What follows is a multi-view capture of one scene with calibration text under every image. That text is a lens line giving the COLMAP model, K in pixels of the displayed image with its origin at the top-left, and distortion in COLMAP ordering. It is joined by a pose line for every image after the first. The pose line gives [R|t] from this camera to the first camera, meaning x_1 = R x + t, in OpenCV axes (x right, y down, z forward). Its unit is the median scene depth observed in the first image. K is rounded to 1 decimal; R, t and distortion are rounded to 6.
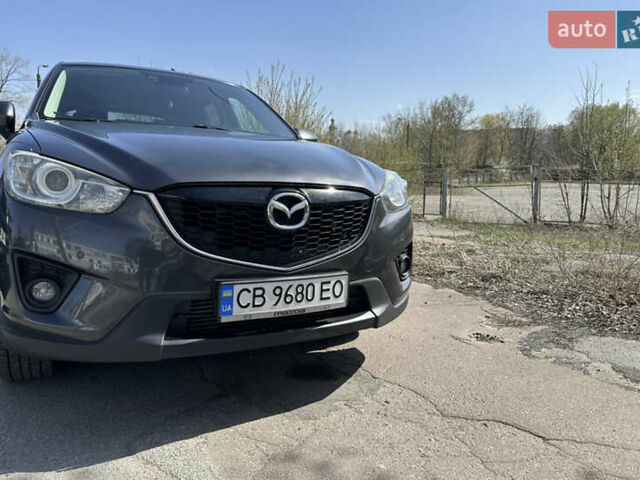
lens RADIAL K [[558.3, 0, 310.9], [0, 558.3, 213.2], [0, 0, 1]] dist [0.172707, -0.312602]
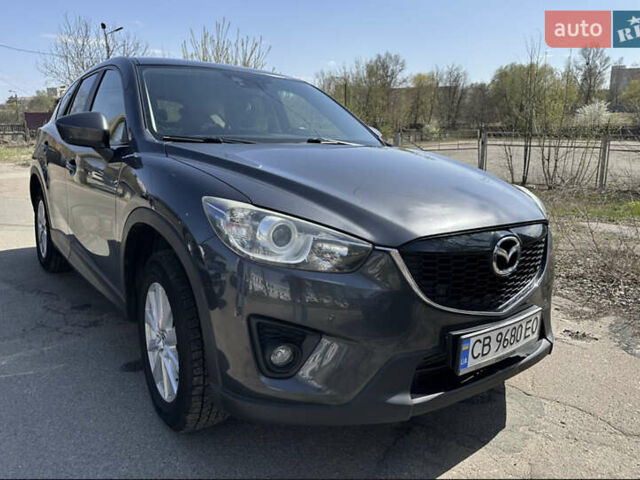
lens RADIAL K [[558.3, 0, 310.9], [0, 558.3, 213.2], [0, 0, 1]] dist [0.172707, -0.312602]
pose [[0.986528, -0.032354, 0.160360, -0.321171], [0.018412, 0.995979, 0.087676, -0.102422], [-0.162552, -0.083543, 0.983157, 0.052665]]
